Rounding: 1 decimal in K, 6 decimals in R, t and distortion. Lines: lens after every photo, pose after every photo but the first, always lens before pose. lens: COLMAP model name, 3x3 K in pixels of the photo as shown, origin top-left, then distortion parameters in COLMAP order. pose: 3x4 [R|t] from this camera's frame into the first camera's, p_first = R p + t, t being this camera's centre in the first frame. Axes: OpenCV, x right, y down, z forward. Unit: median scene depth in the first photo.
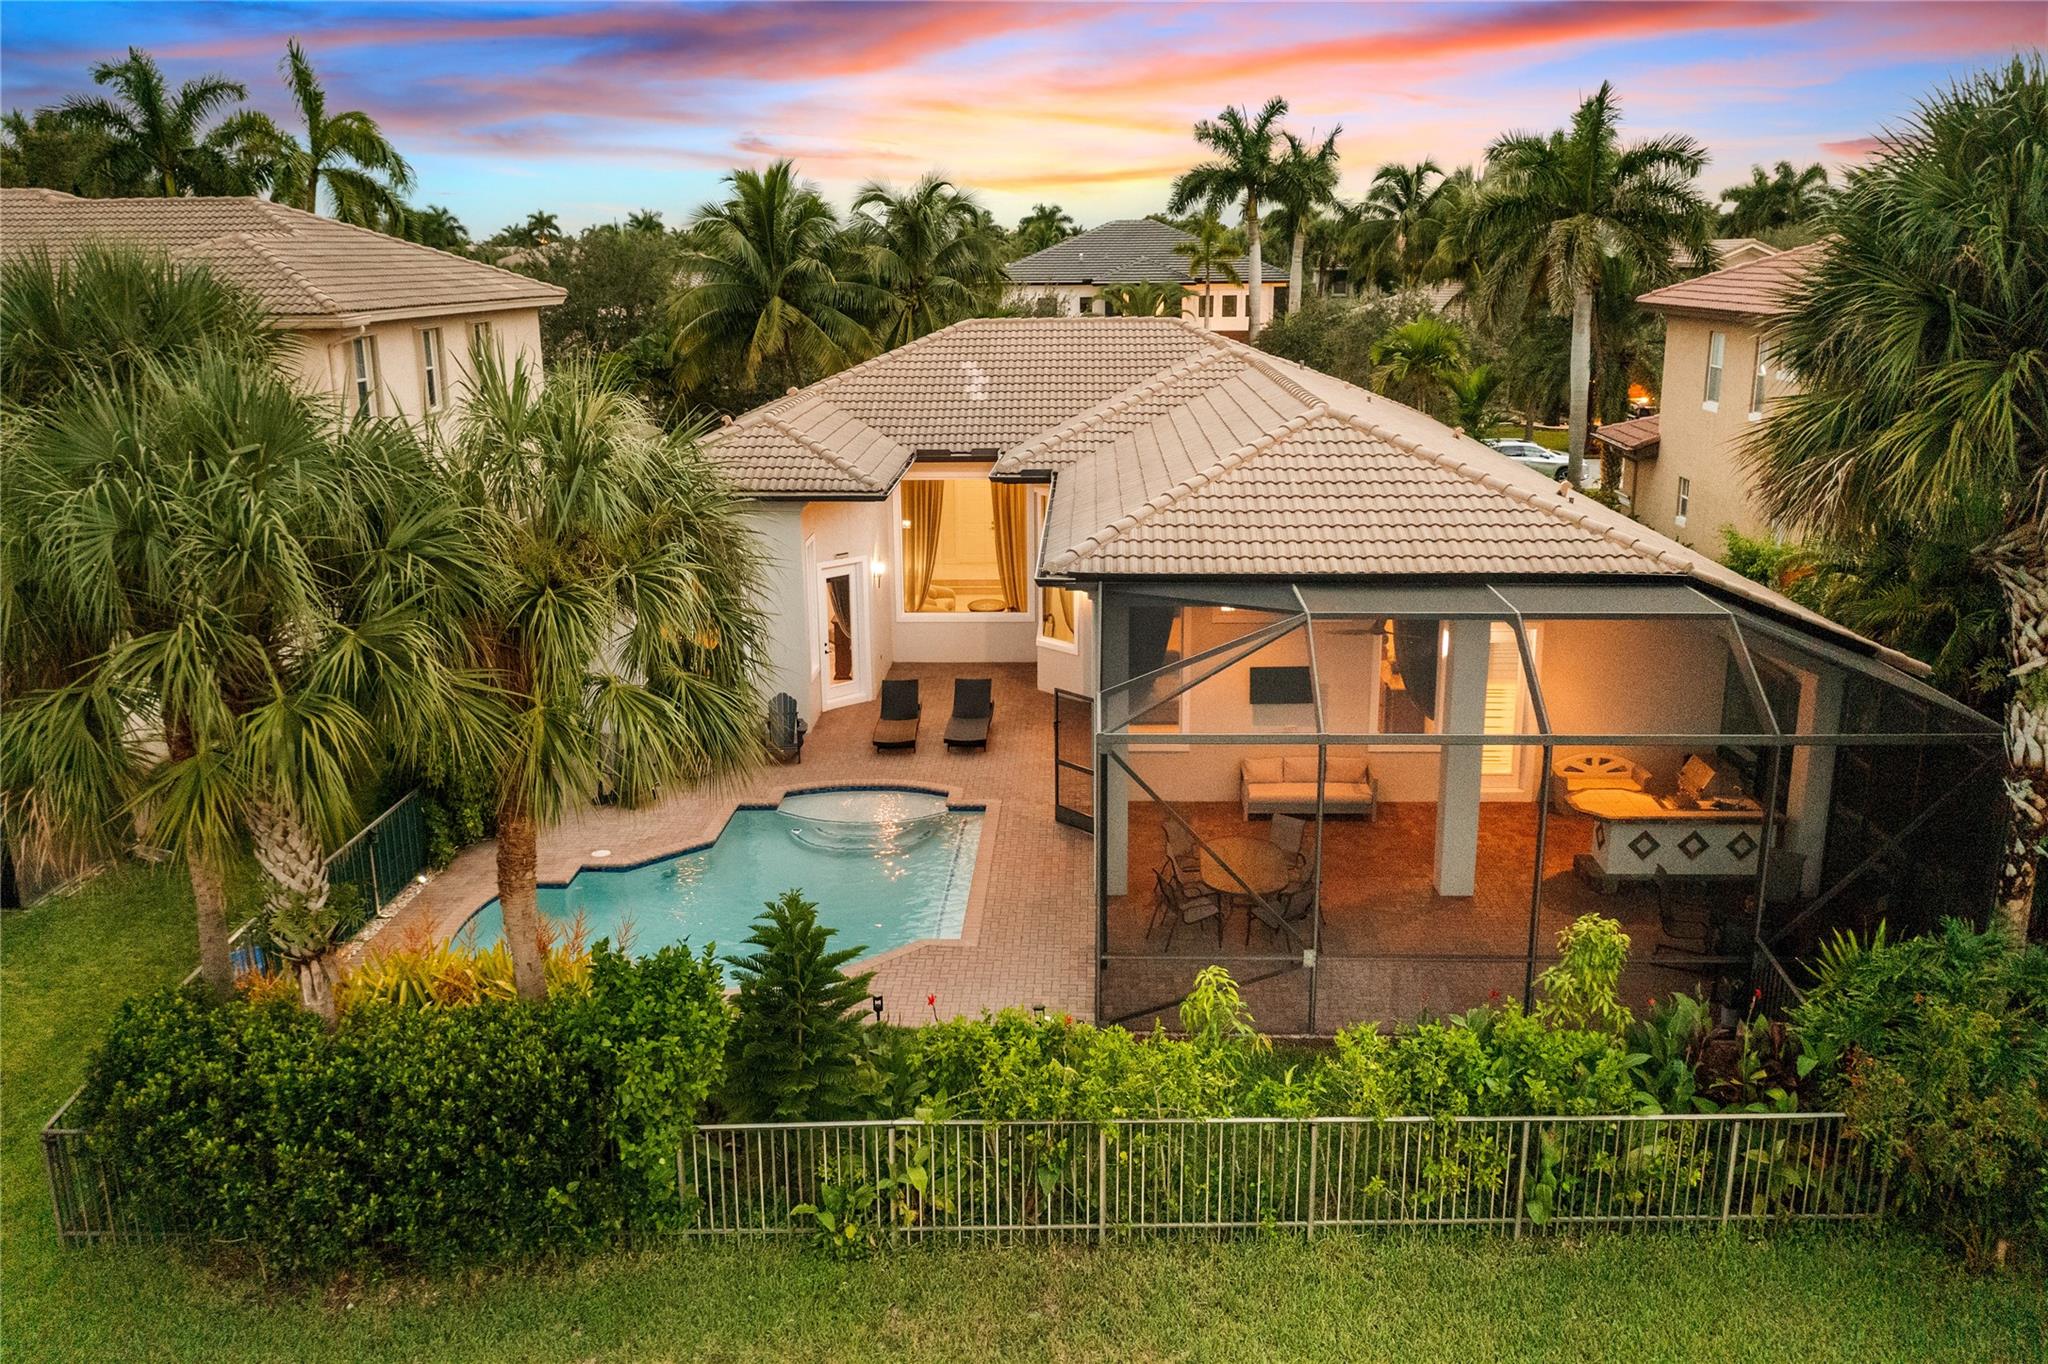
lens RADIAL K [[1632.0, 0, 1011.4], [0, 1632.0, 696.8], [0, 0, 1]] dist [0.002999, -0.011403]
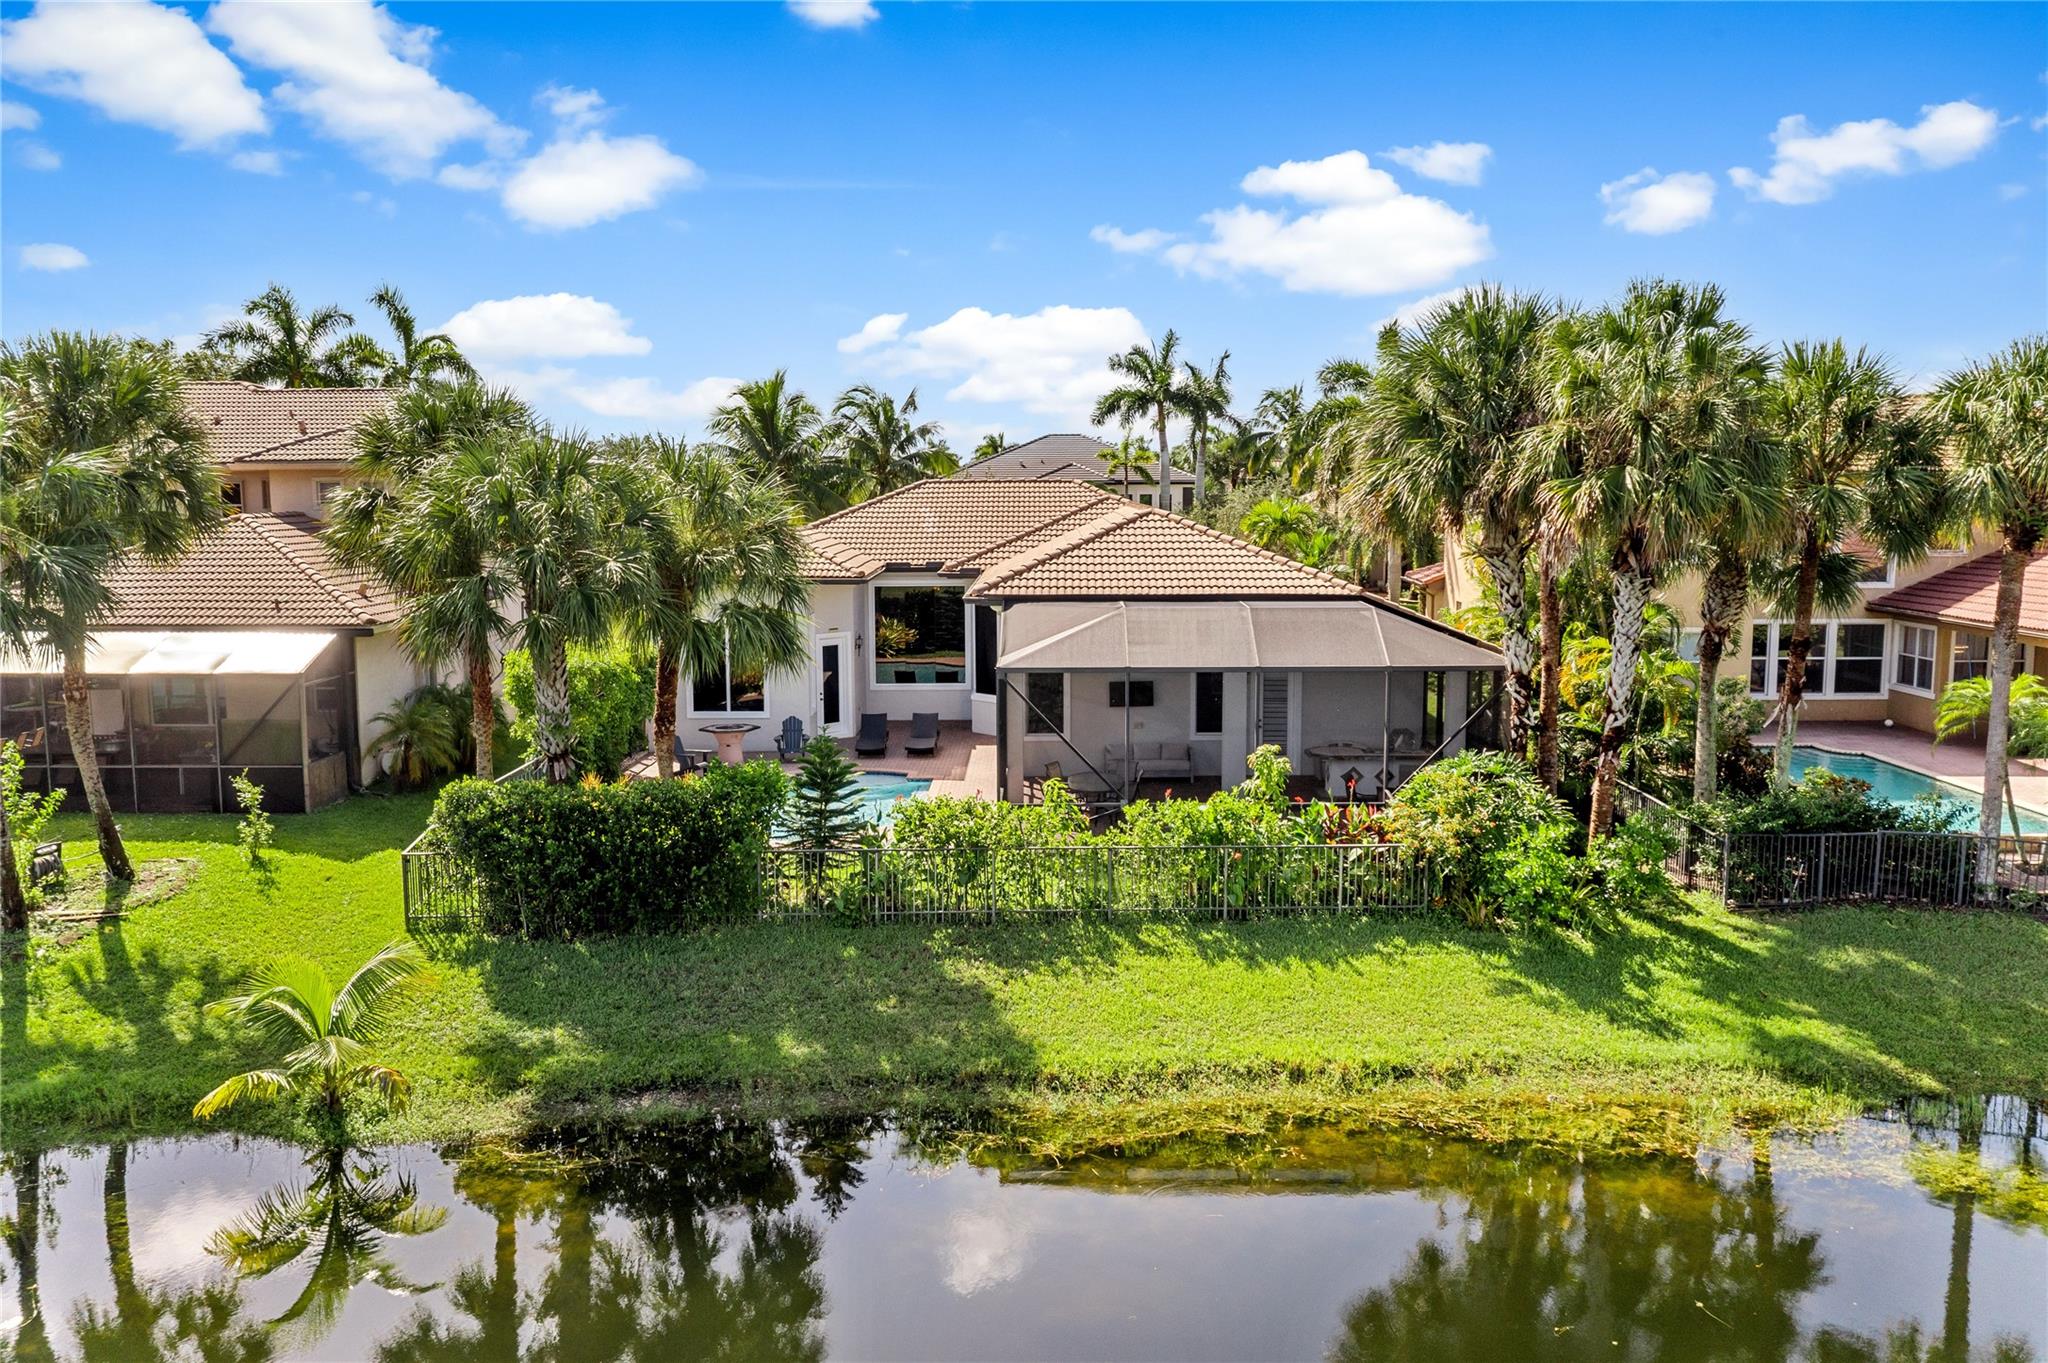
lens RADIAL K [[1632.0, 0, 1035.8], [0, 1632.0, 673.3], [0, 0, 1]] dist [0.002999, -0.011403]
pose [[0.999160, -0.000532, 0.040973, 0.006067], [0.006742, 0.988424, -0.151566, 0.071829], [-0.040418, 0.151714, 0.987598, -0.172536]]
